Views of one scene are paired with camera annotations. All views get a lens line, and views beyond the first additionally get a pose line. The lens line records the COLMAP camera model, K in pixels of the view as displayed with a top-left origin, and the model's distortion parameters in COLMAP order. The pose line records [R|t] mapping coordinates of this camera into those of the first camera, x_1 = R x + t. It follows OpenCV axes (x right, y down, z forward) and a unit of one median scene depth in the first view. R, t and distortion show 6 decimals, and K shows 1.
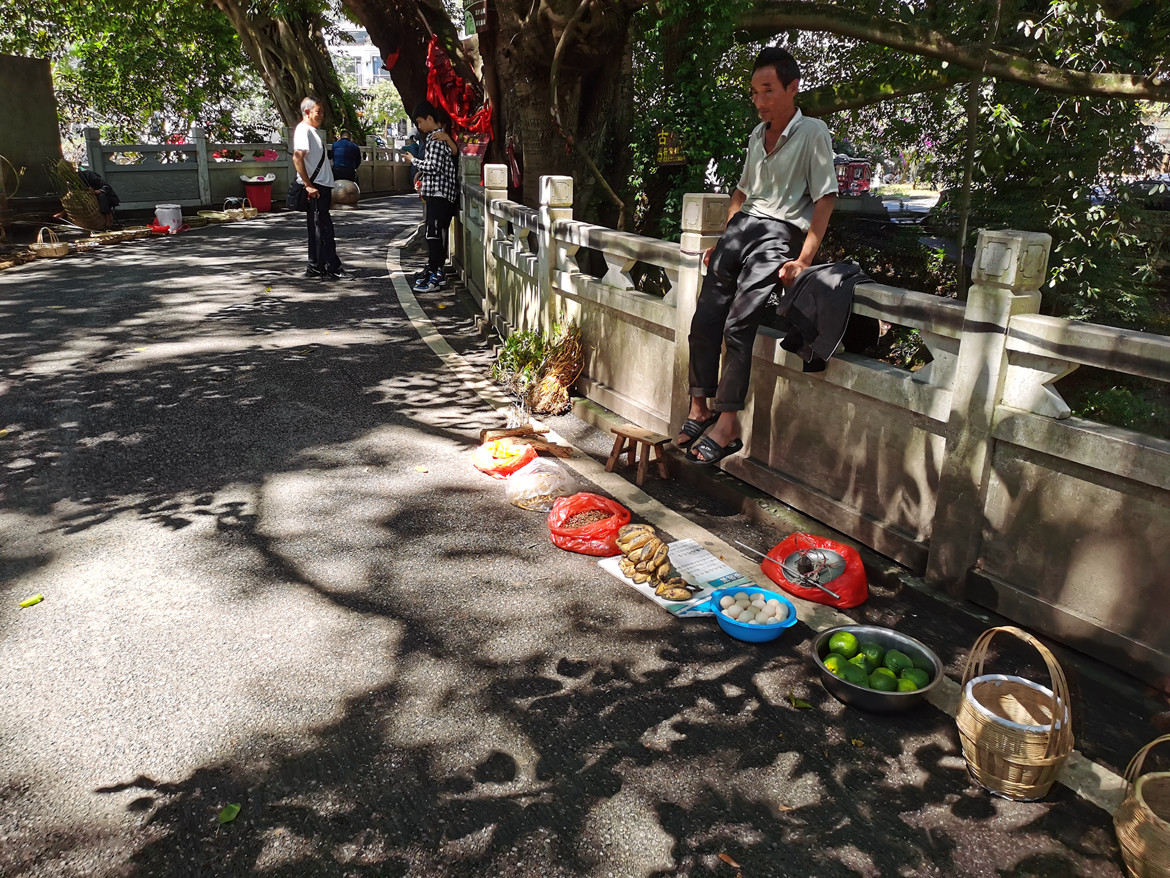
lens RADIAL K [[909.9, 0, 587.0], [0, 909.9, 436.9], [0, 0, 1]] dist [0.017145, 0.004134]
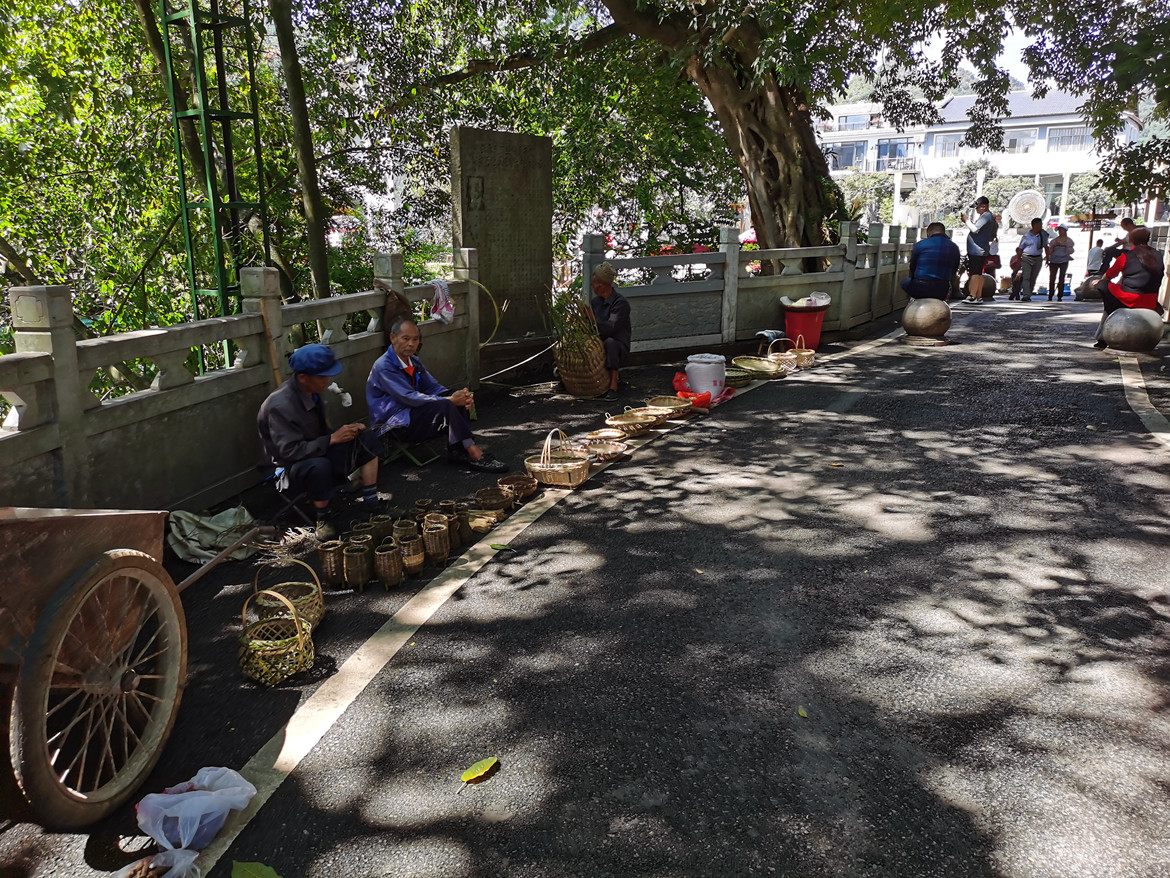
lens RADIAL K [[909.9, 0, 583.6], [0, 909.9, 439.5], [0, 0, 1]] dist [0.017145, 0.004134]
pose [[0.923192, 0.061289, -0.379422, -0.251947], [-0.093585, 0.993338, -0.067249, -0.125973], [0.372772, 0.097592, 0.922777, 0.349980]]
